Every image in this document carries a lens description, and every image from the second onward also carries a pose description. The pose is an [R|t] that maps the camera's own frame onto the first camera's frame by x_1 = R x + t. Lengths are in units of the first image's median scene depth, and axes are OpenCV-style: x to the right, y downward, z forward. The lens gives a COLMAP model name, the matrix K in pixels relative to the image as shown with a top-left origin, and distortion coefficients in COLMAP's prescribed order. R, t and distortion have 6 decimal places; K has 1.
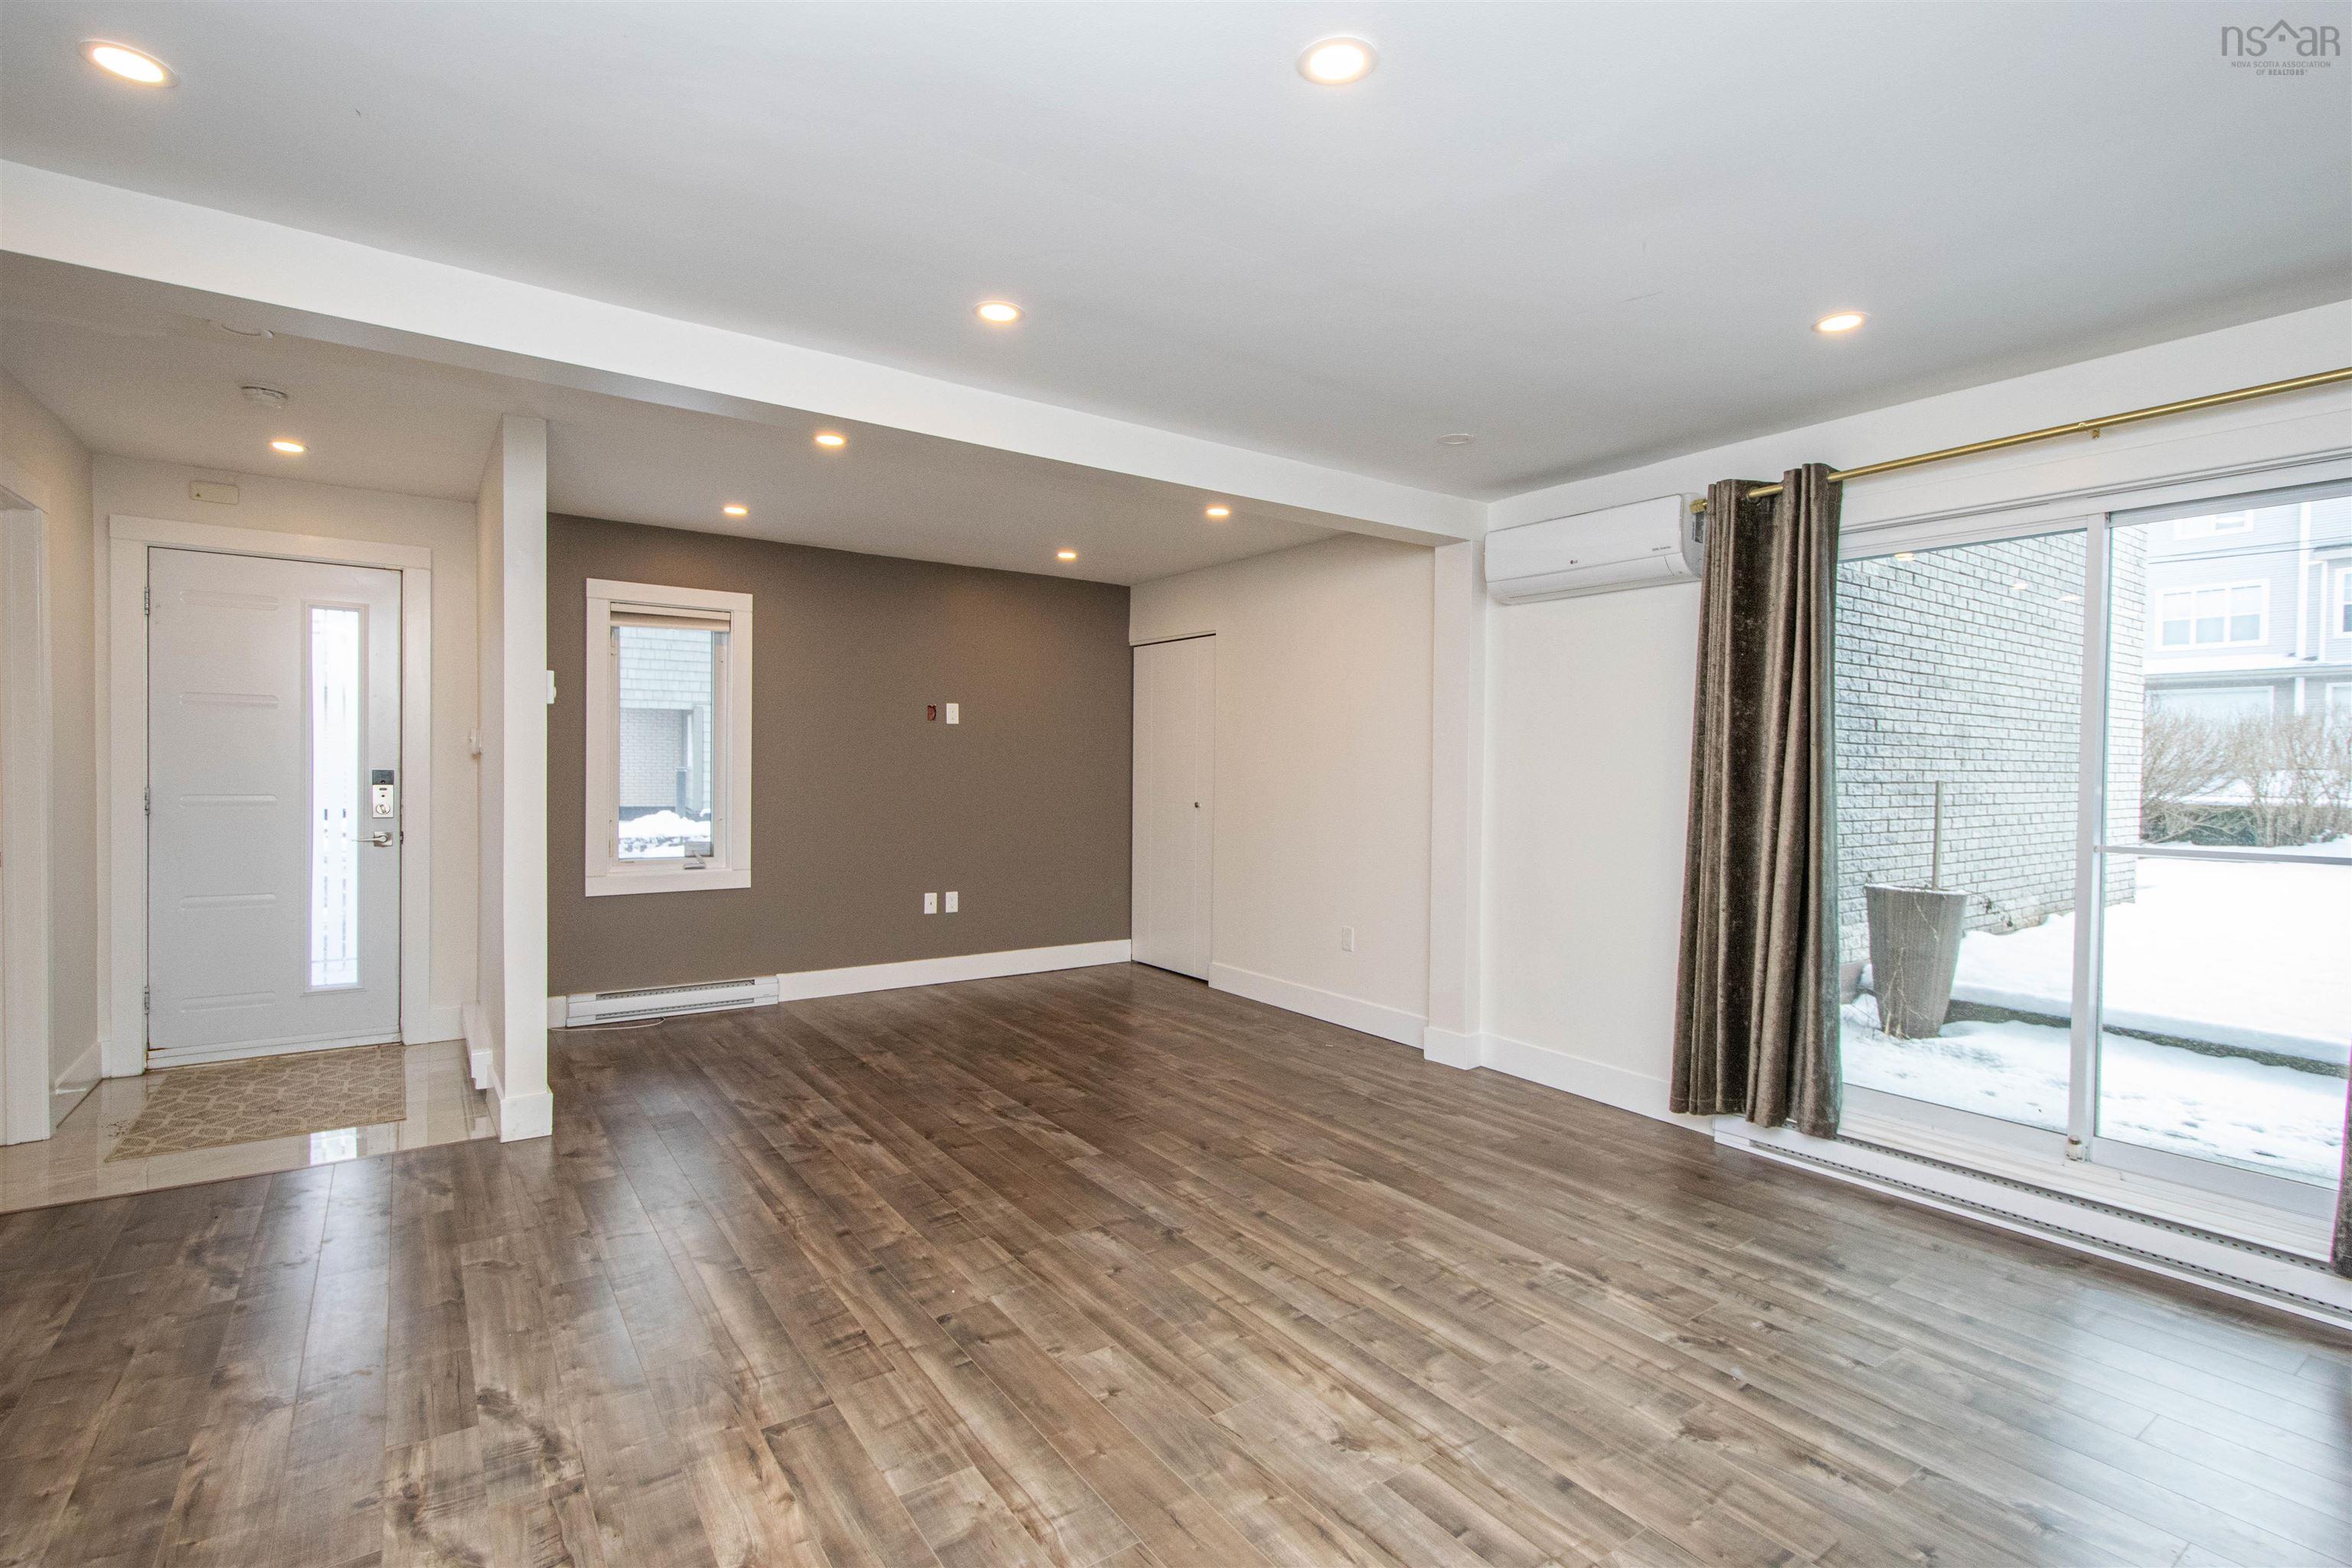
lens RADIAL K [[1093.6, 0, 1187.6], [0, 1093.6, 775.0], [0, 0, 1]] dist [0.006707, -0.000105]
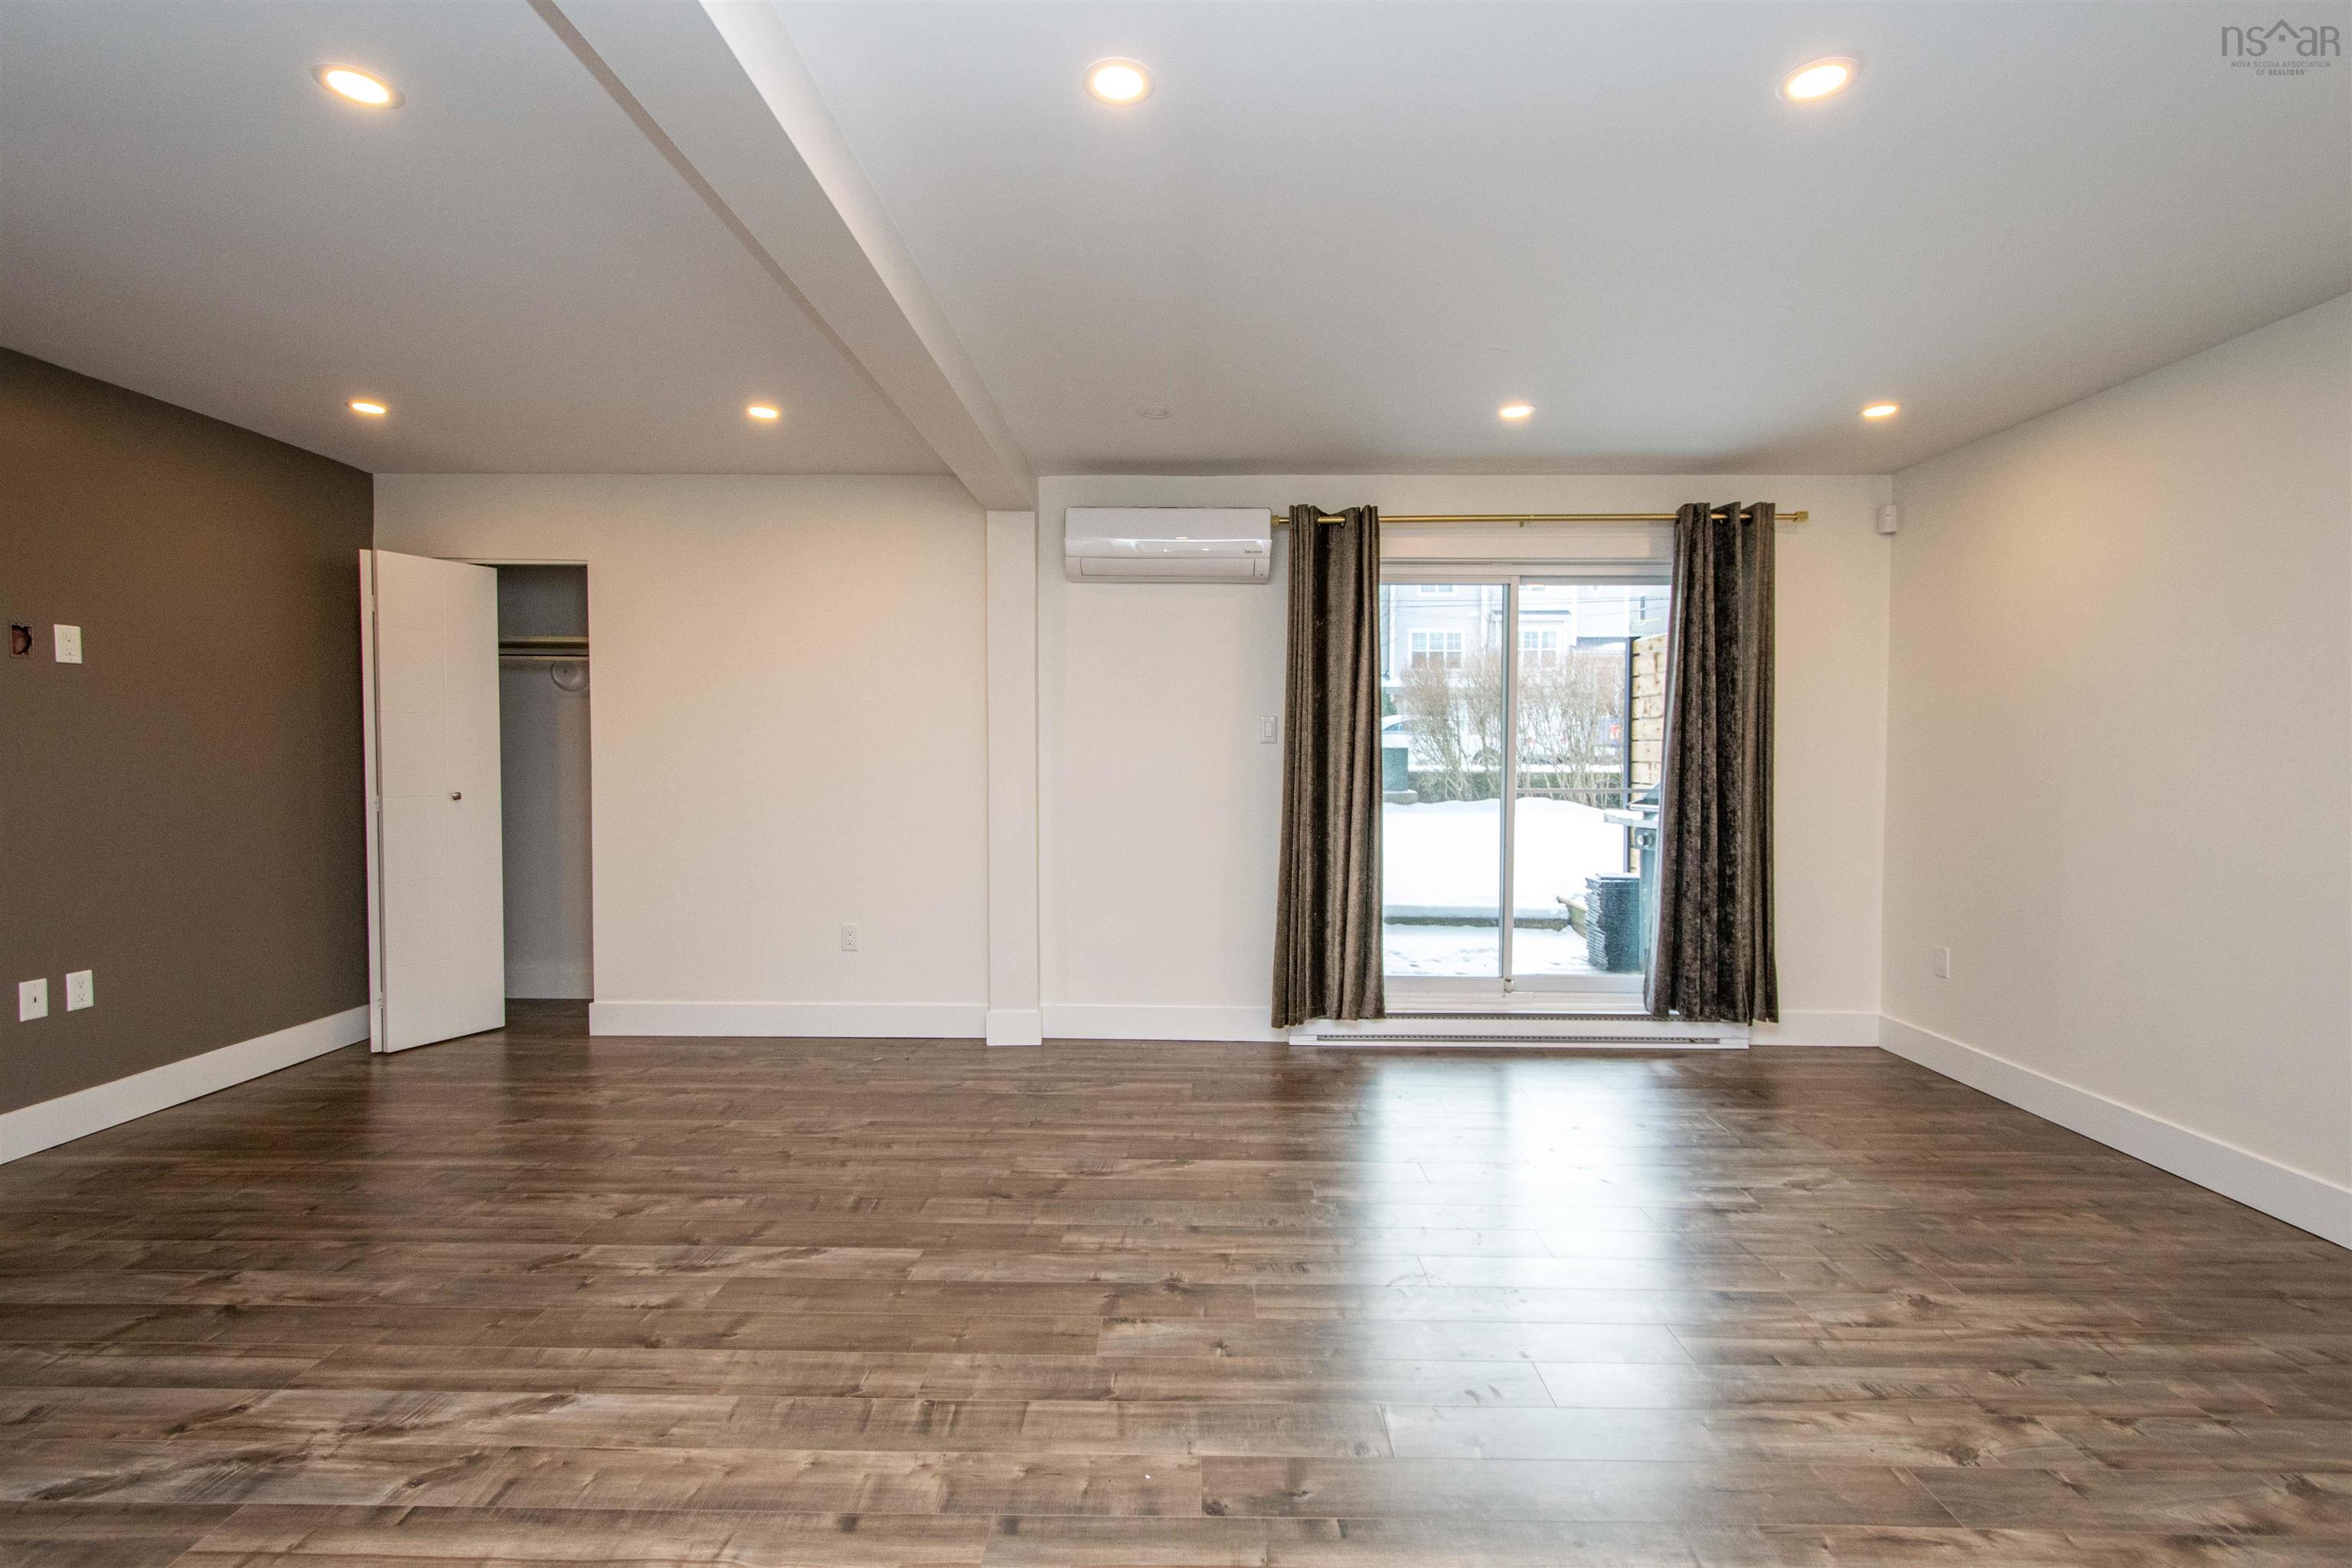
lens RADIAL K [[1024.4, 0, 1191.3], [0, 1024.4, 777.3], [0, 0, 1]] dist [0.017680, -0.008745]
pose [[0.589324, -0.025599, 0.807491, -0.512139], [0.010637, 0.999657, 0.023928, 0.006071], [-0.807827, -0.005512, 0.589394, 0.421470]]
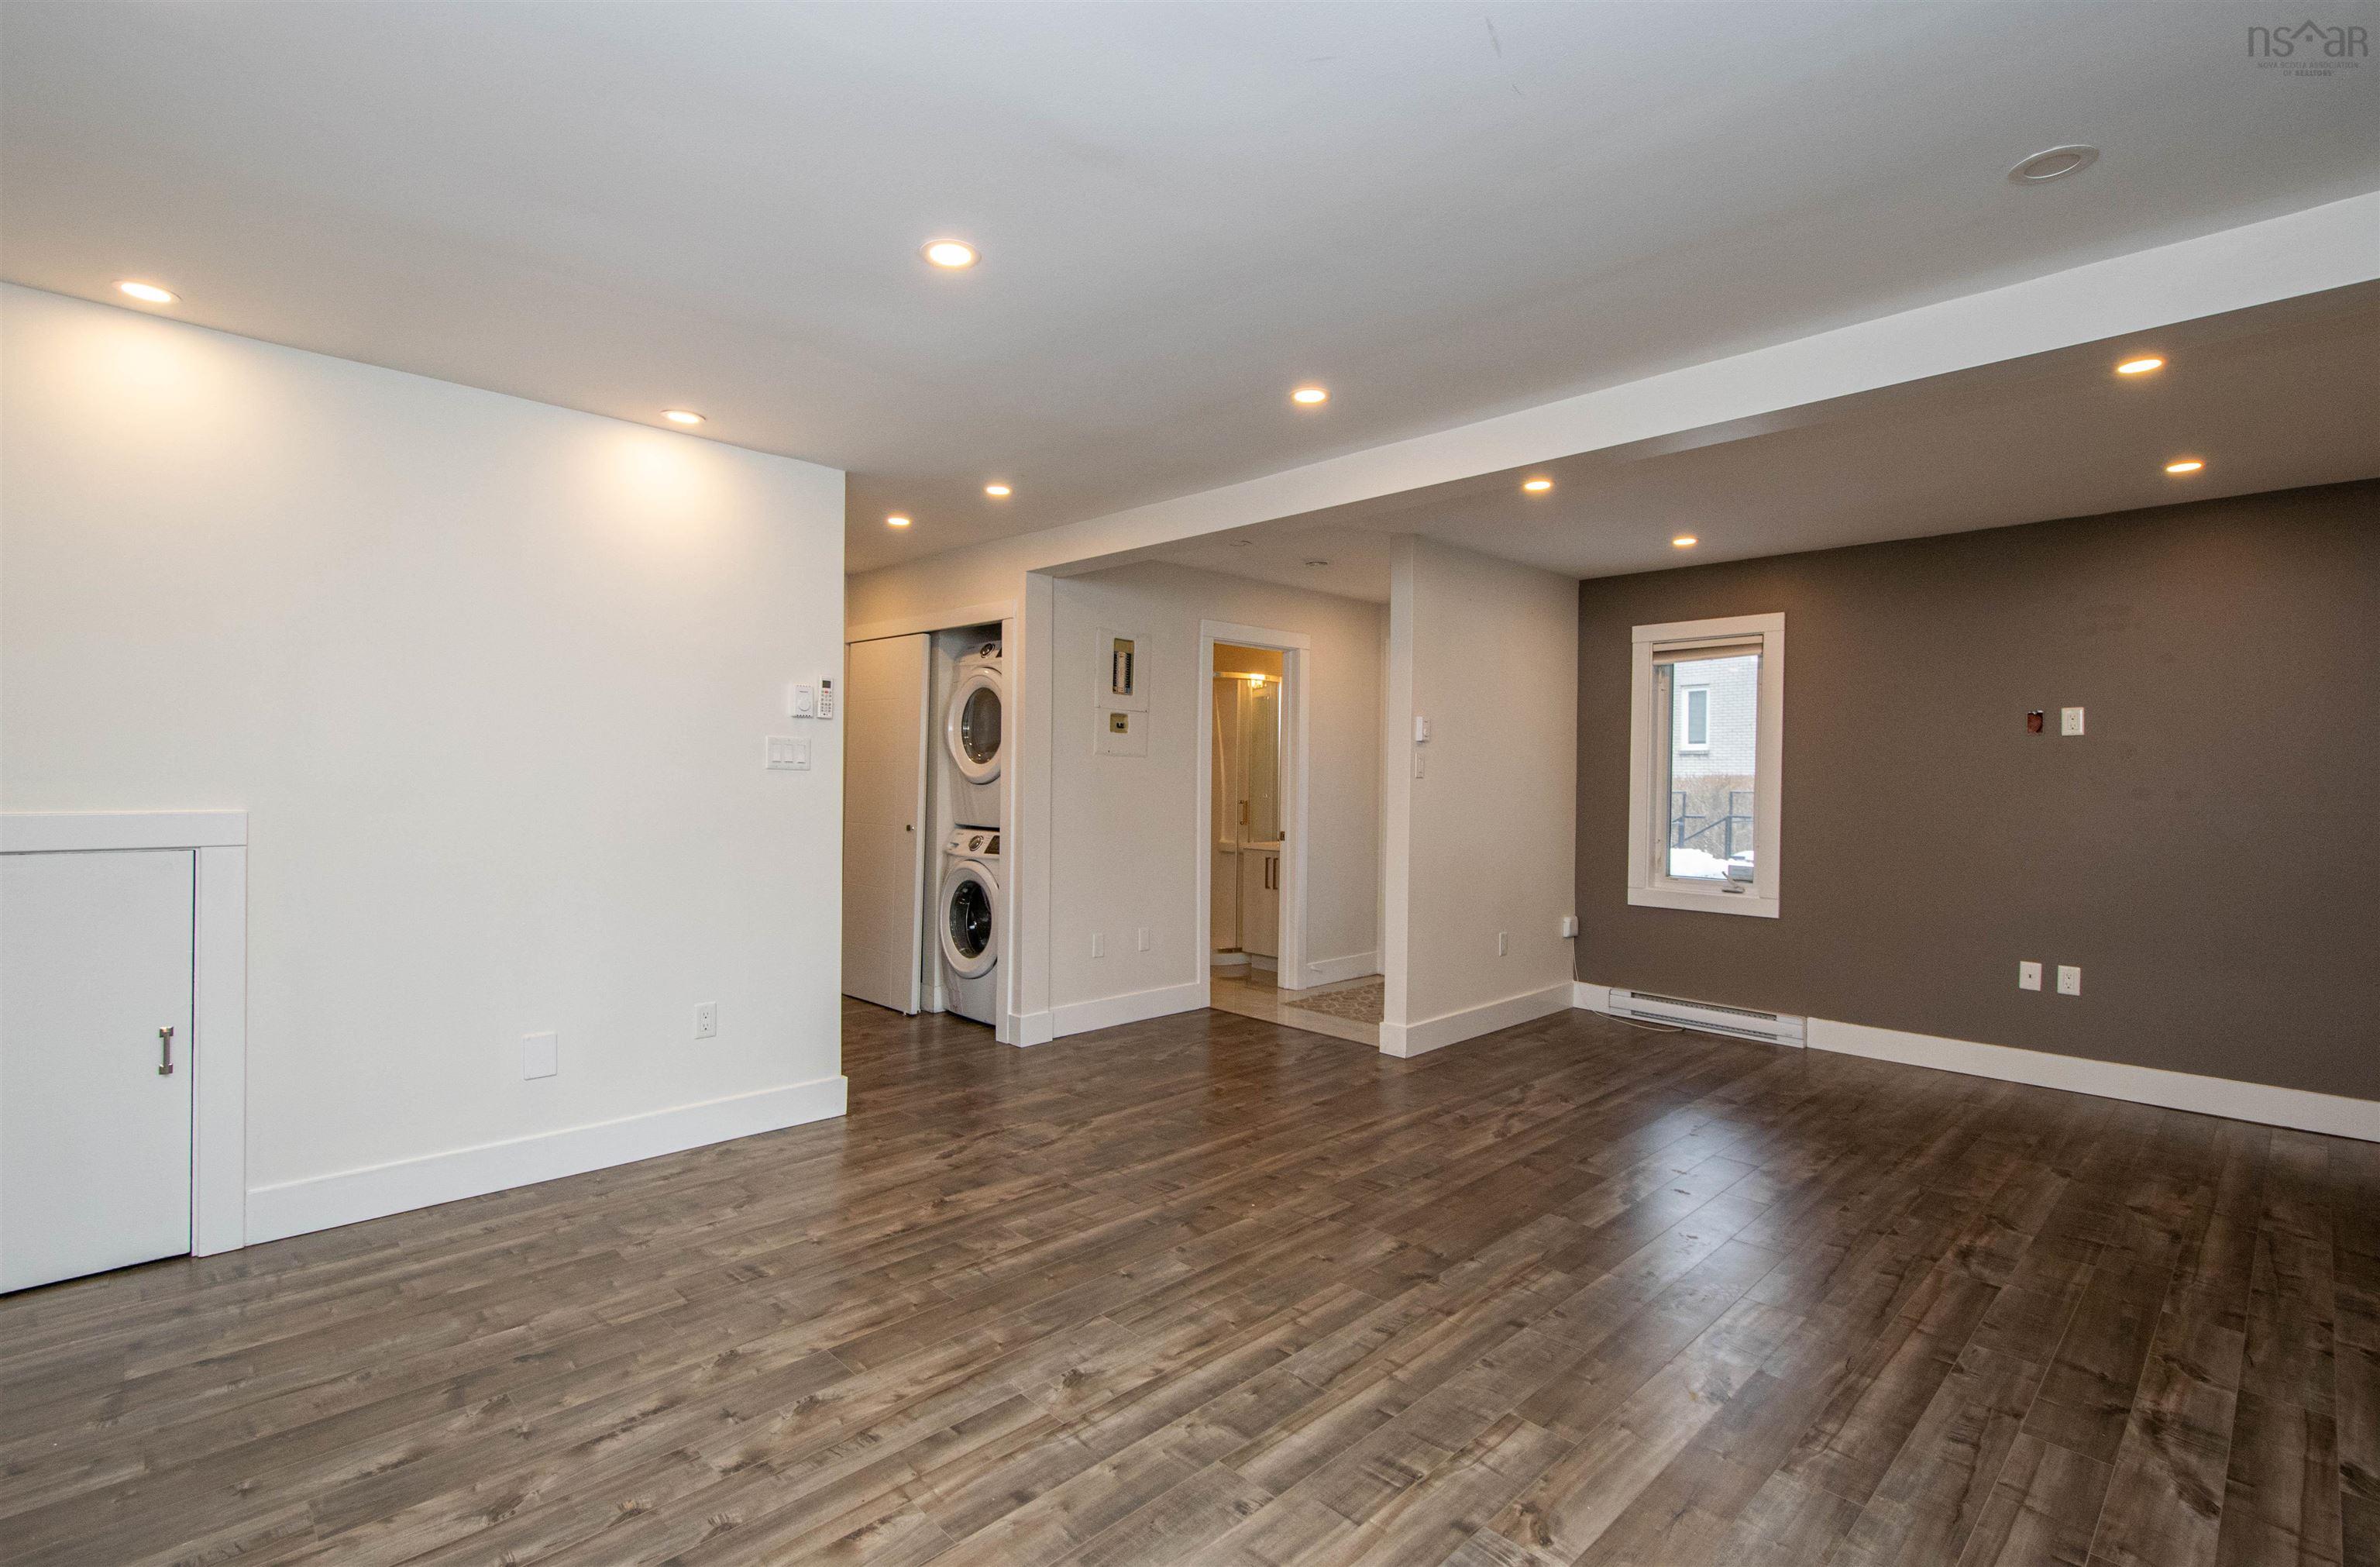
lens RADIAL K [[1089.2, 0, 1185.5], [0, 1089.2, 780.6], [0, 0, 1]] dist [0.010183, -0.001579]
pose [[0.148294, -0.008018, -0.988911, 0.711823], [-0.019102, 0.999757, -0.010971, 0.004325], [0.988759, 0.020518, 0.148105, 0.521439]]
